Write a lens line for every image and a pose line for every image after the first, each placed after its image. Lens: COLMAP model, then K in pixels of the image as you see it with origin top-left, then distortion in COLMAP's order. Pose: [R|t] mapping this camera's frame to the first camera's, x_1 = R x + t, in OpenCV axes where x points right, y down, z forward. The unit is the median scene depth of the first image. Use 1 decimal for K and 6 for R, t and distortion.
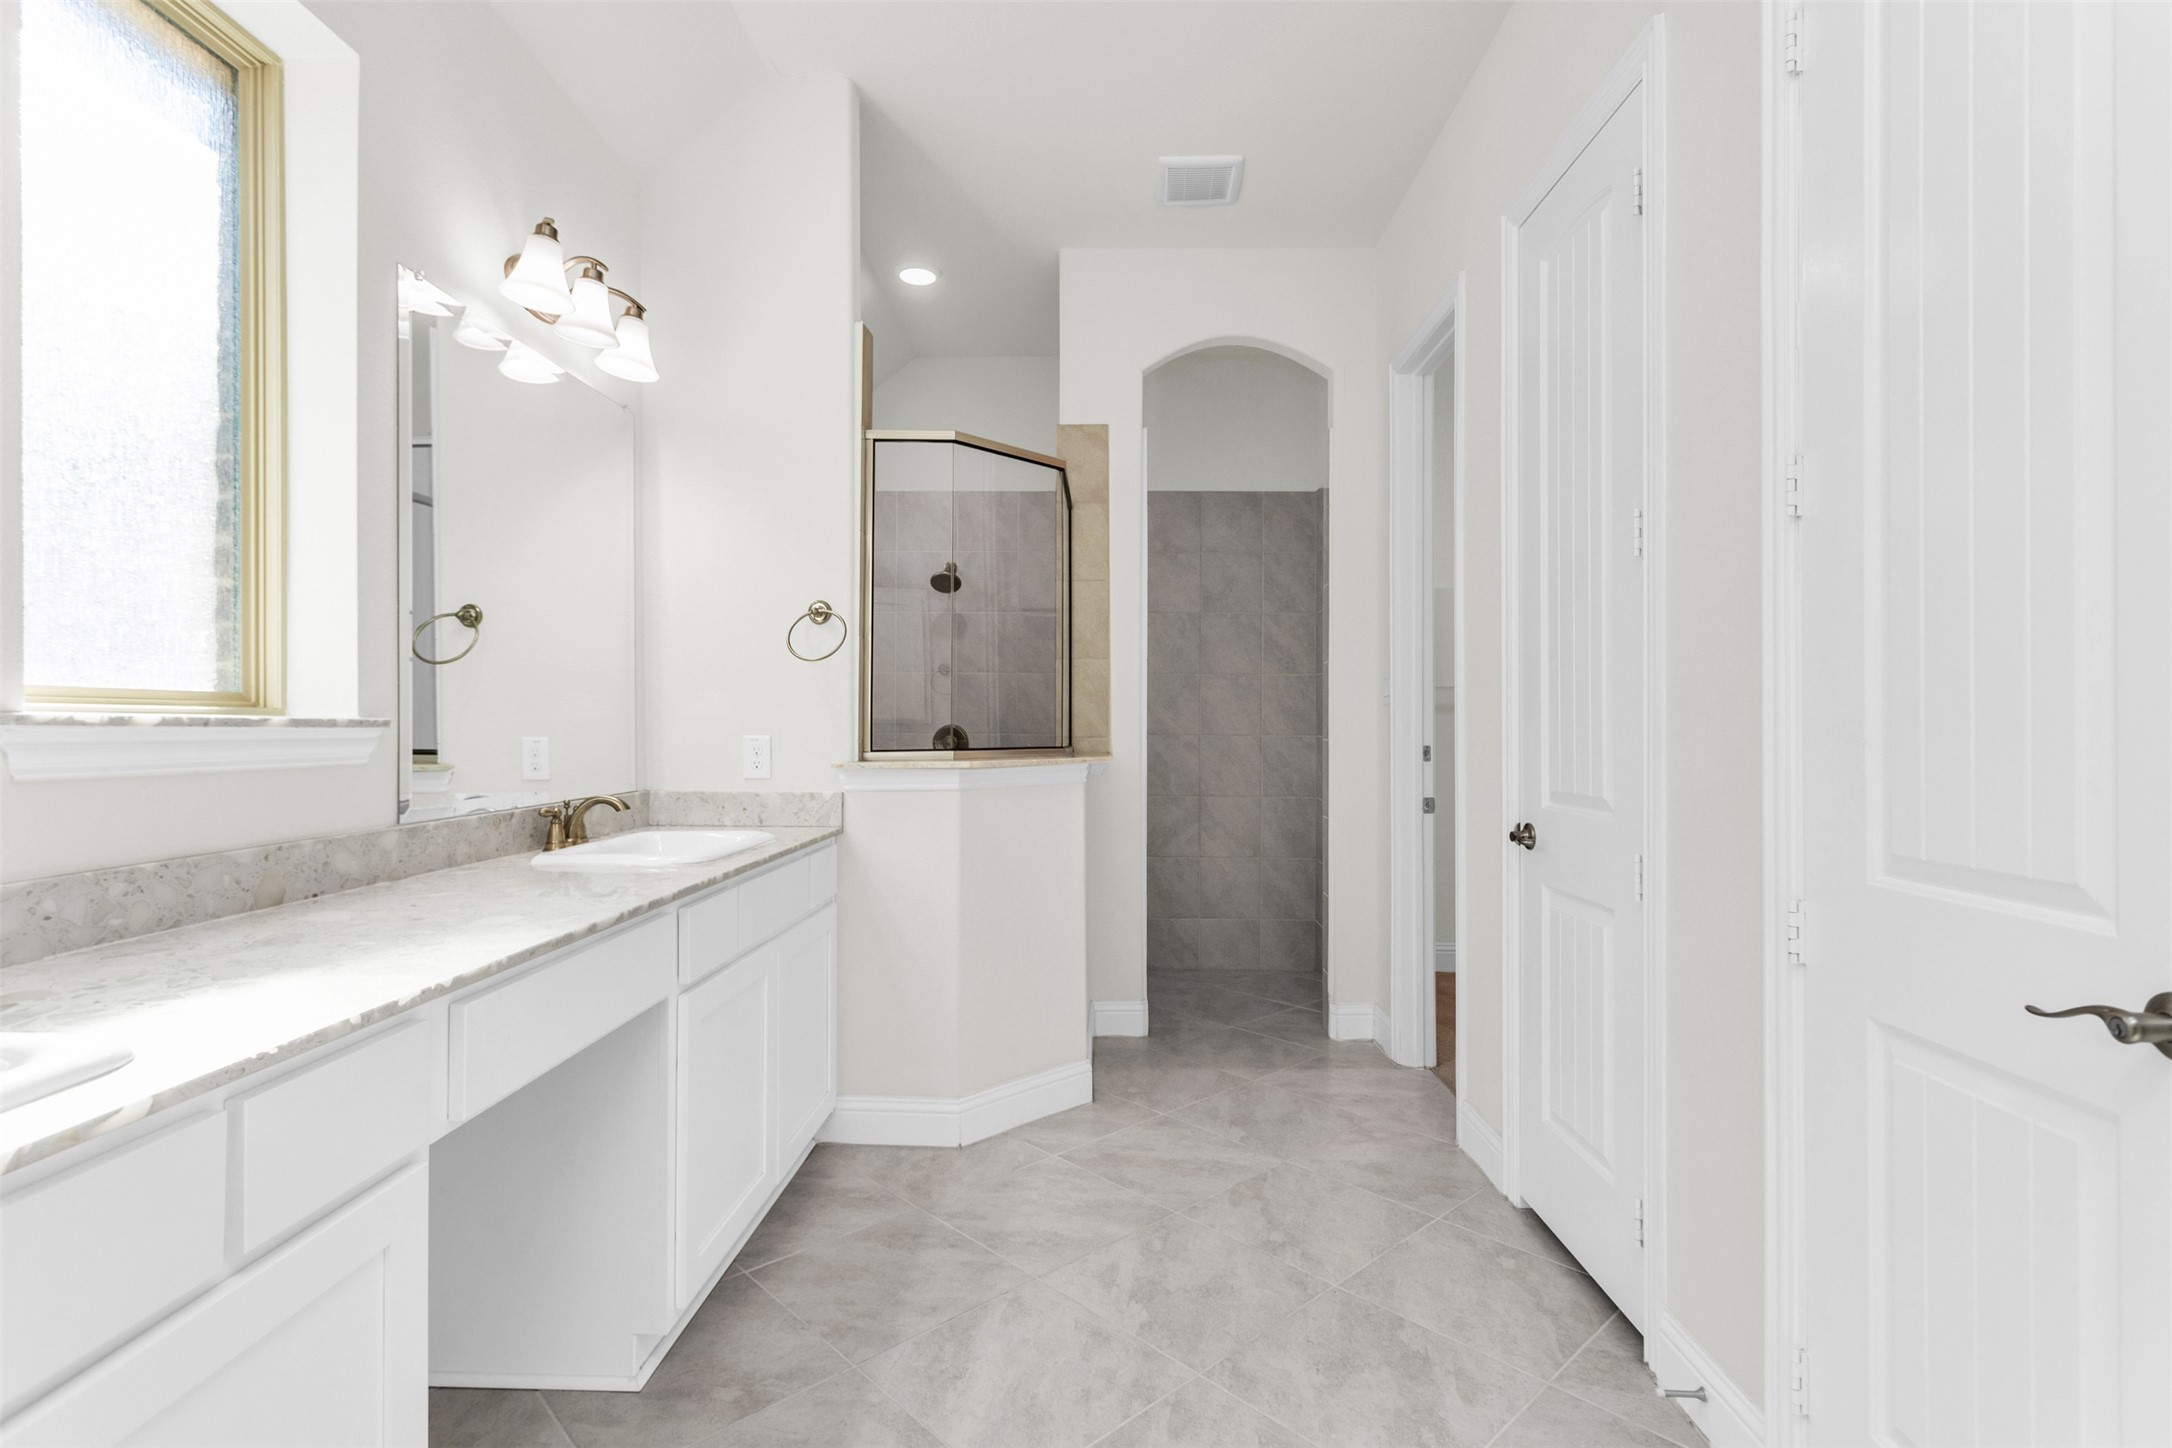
lens RADIAL K [[1040.6, 0, 1092.3], [0, 1040.6, 717.8], [0, 0, 1]] dist [-0.015155, 0.004177]
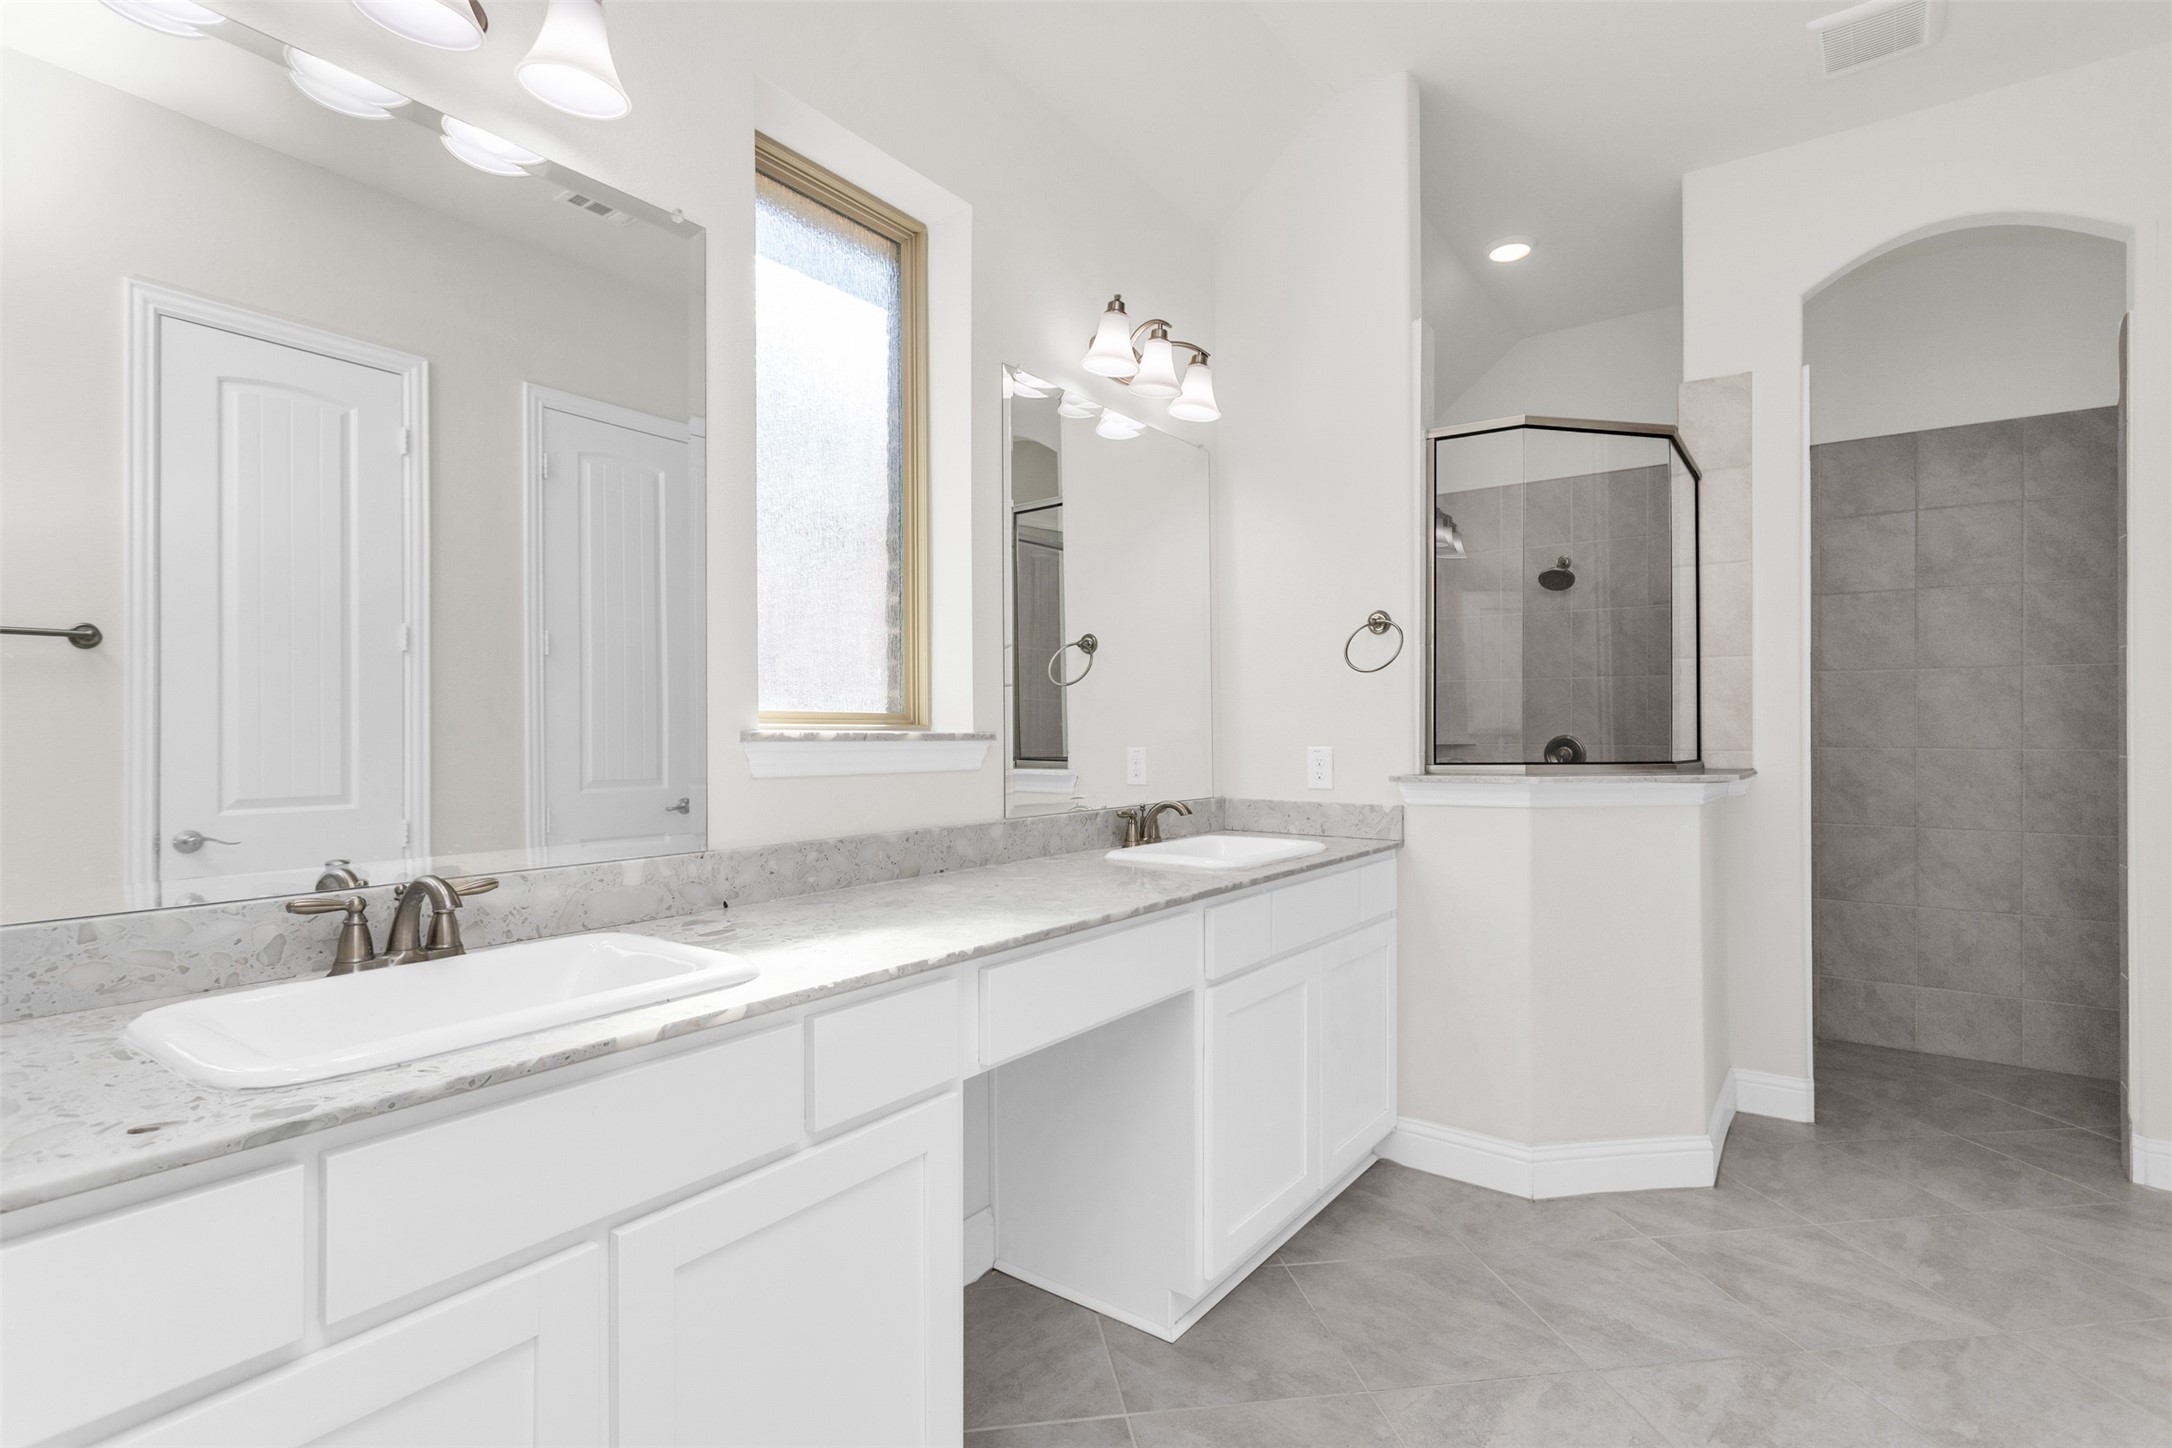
lens RADIAL K [[1040.6, 0, 1084.4], [0, 1040.6, 728.7], [0, 0, 1]] dist [-0.015155, 0.004177]
pose [[0.810322, -0.003999, -0.585971, 0.103478], [0.005431, 0.999985, 0.000686, -0.003293], [0.585959, -0.003738, 0.810332, 0.040237]]
